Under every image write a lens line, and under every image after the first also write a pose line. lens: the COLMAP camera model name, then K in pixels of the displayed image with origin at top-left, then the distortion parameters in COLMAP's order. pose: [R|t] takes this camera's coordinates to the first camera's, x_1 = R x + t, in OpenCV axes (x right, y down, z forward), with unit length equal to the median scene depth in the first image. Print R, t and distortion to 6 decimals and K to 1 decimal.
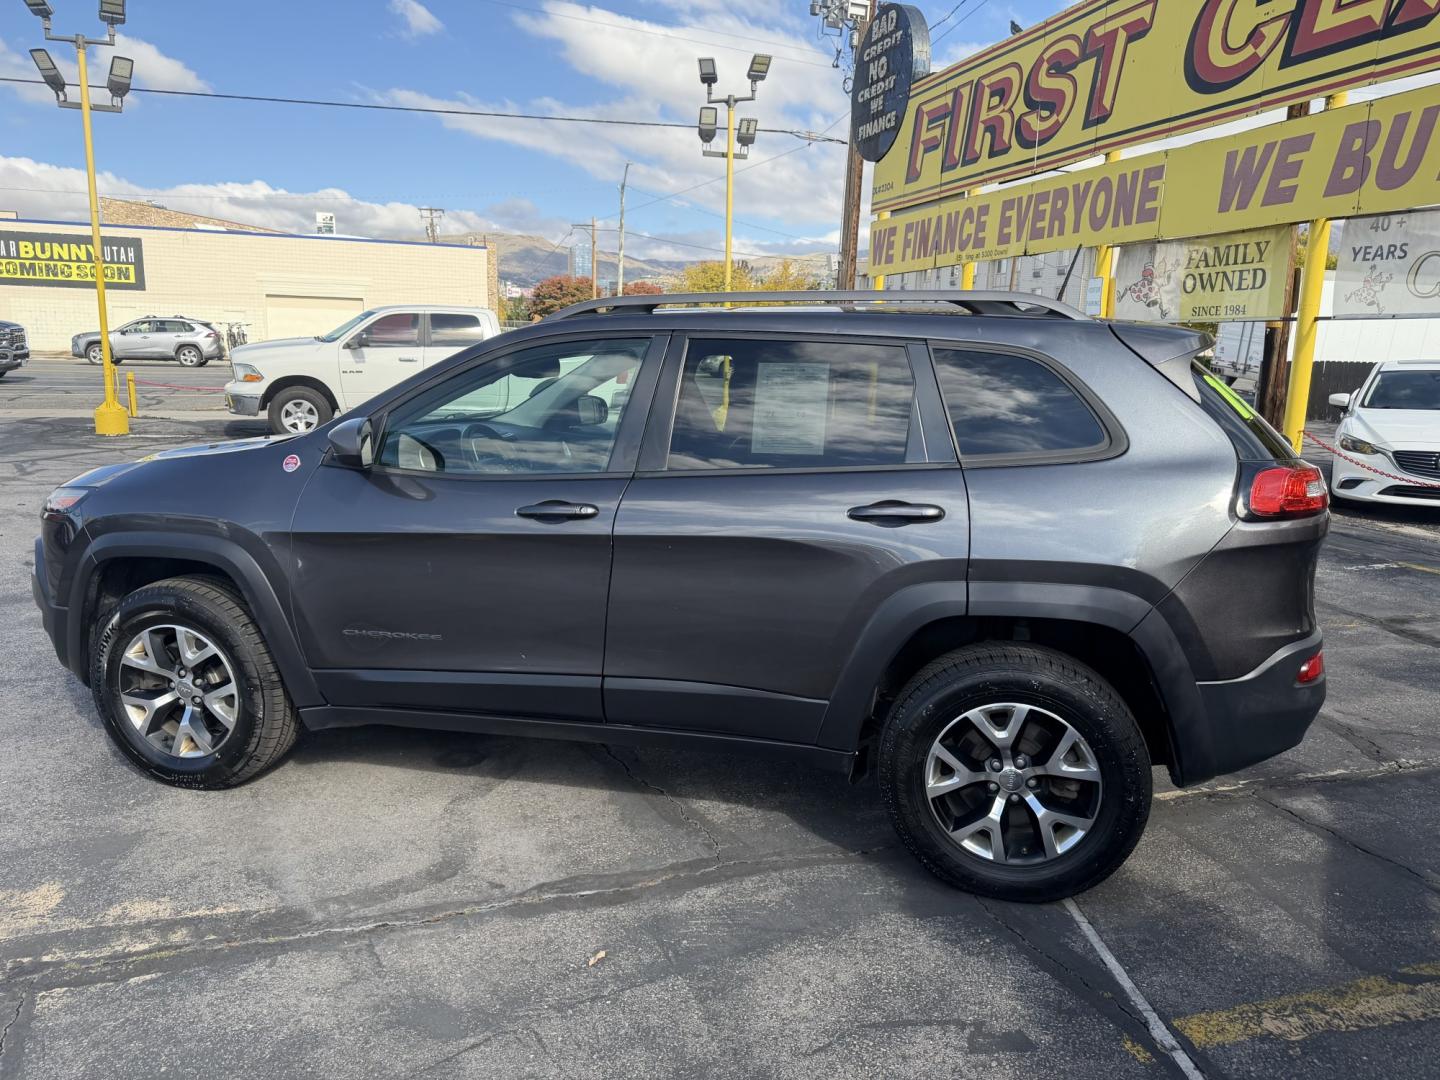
lens RADIAL K [[1036.7, 0, 722.1], [0, 1036.7, 549.5], [0, 0, 1]] dist [-0.000327, -0.012109]
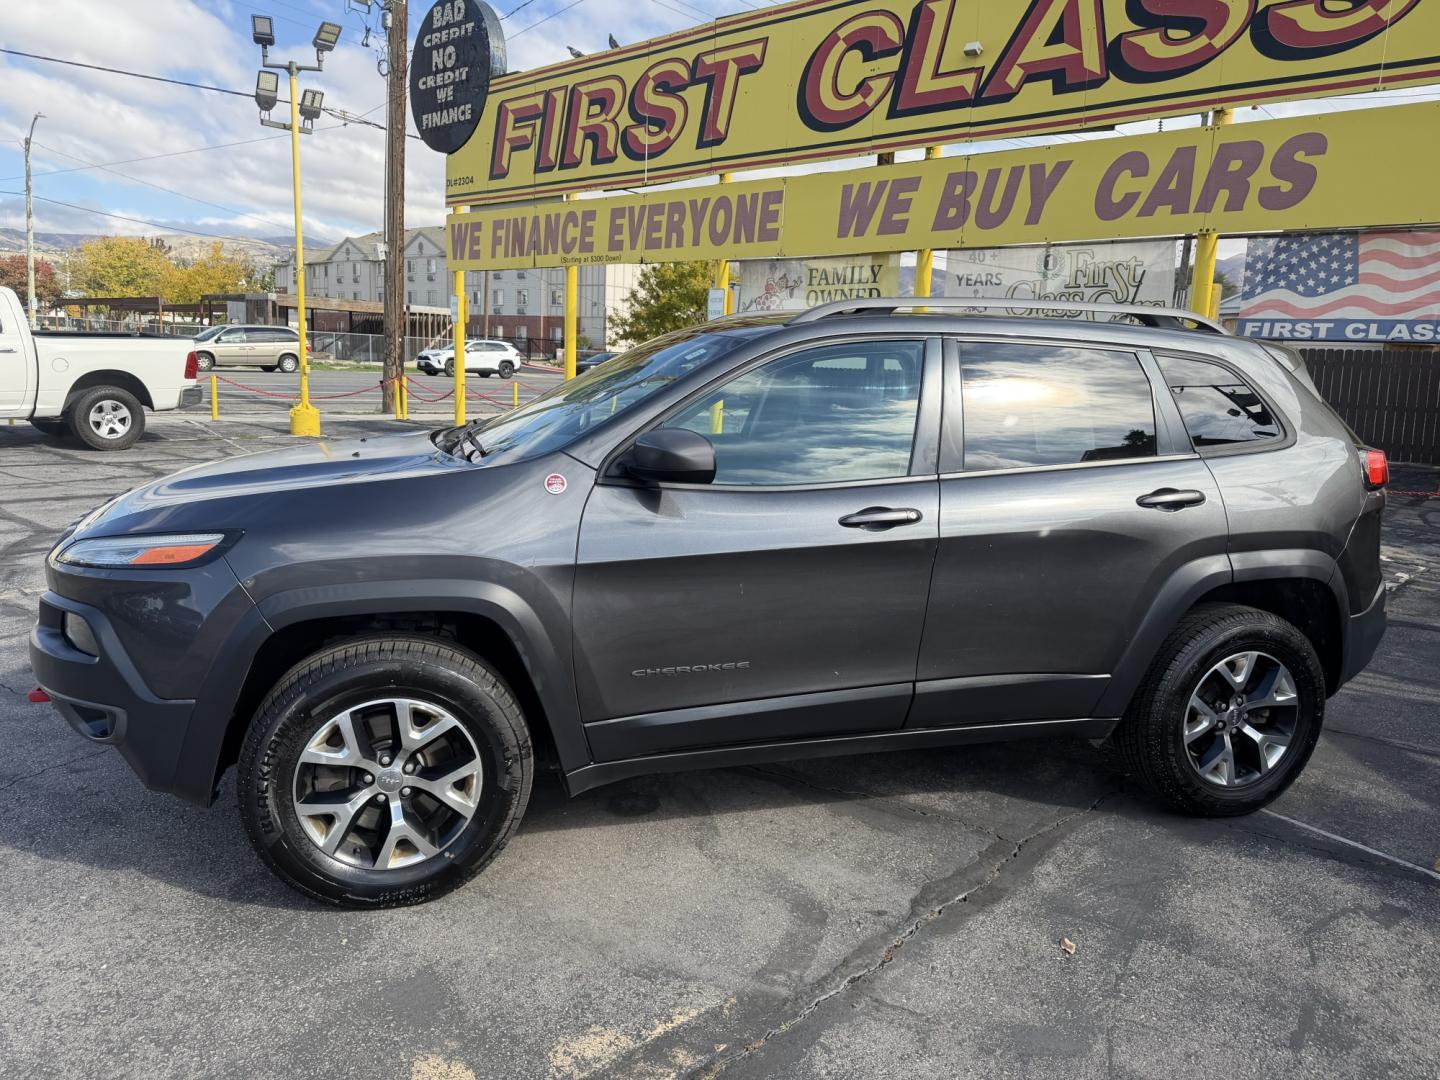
lens RADIAL K [[1045.0, 0, 722.3], [0, 1045.0, 543.2], [0, 0, 1]] dist [0.010656, -0.021965]
pose [[0.863482, -0.071861, 0.499235, -0.193663], [0.075731, 0.997050, 0.012532, -0.009086], [-0.498662, 0.026987, 0.866376, 0.055849]]
